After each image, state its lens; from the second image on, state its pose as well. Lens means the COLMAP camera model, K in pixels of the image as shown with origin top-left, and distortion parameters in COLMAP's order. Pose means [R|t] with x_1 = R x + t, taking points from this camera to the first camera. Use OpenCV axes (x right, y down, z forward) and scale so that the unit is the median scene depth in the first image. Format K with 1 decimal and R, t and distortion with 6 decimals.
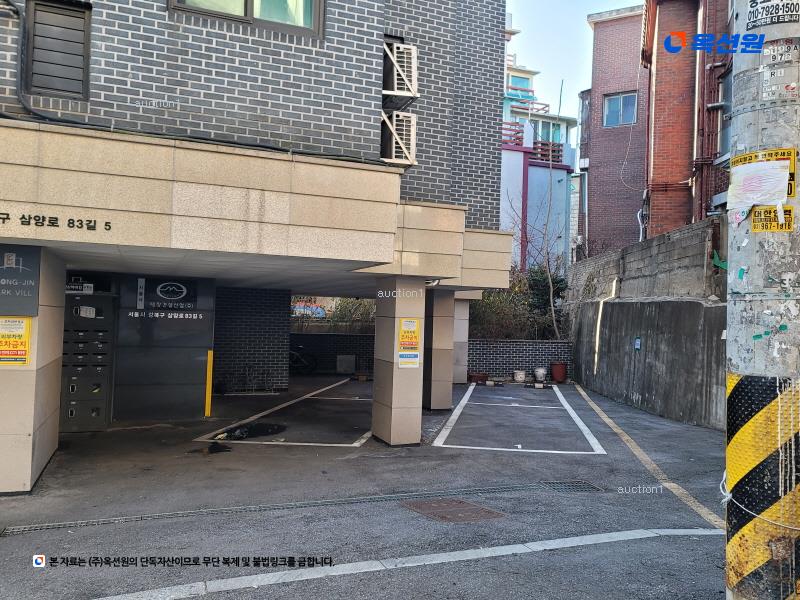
lens RADIAL K [[591.2, 0, 400.0], [0, 591.2, 300.0], [0, 0, 1]] dist [0.003469, 0.001350]
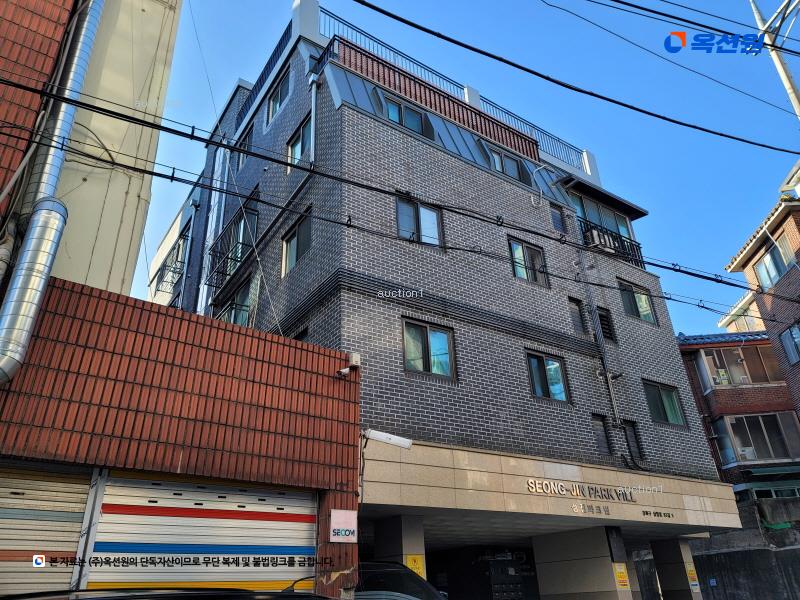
lens RADIAL K [[562.1, 0, 398.5], [0, 562.1, 284.2], [0, 0, 1]] dist [0.003596, 0.001775]
pose [[0.952190, 0.087280, 0.292775, -1.810758], [0.061312, 0.884233, -0.463005, 0.026410], [-0.299292, 0.458819, 0.836606, -0.787704]]
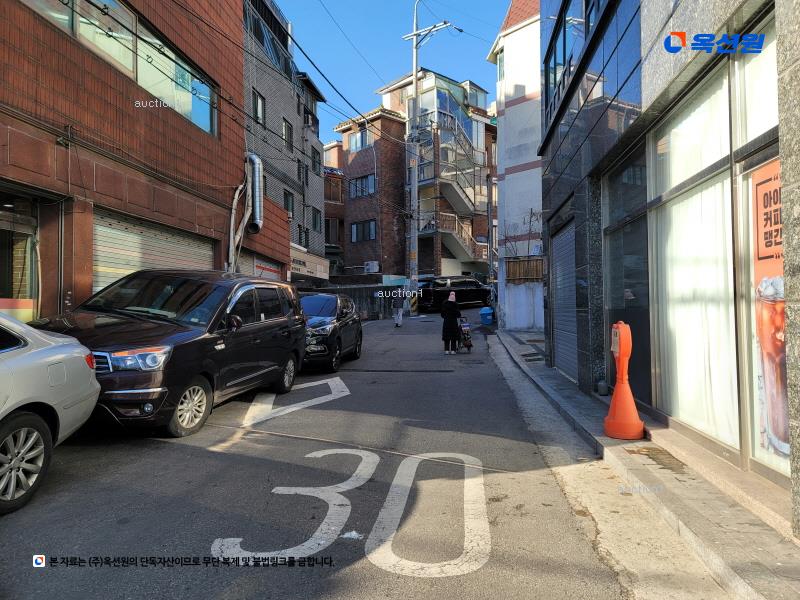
lens RADIAL K [[591.2, 0, 400.0], [0, 591.2, 300.0], [0, 0, 1]] dist [0.003469, 0.001350]
pose [[0.387295, -0.034244, 0.921320, -4.039714], [0.013171, 0.999414, 0.031610, -0.030635], [-0.921862, -0.000108, 0.387519, -1.386190]]
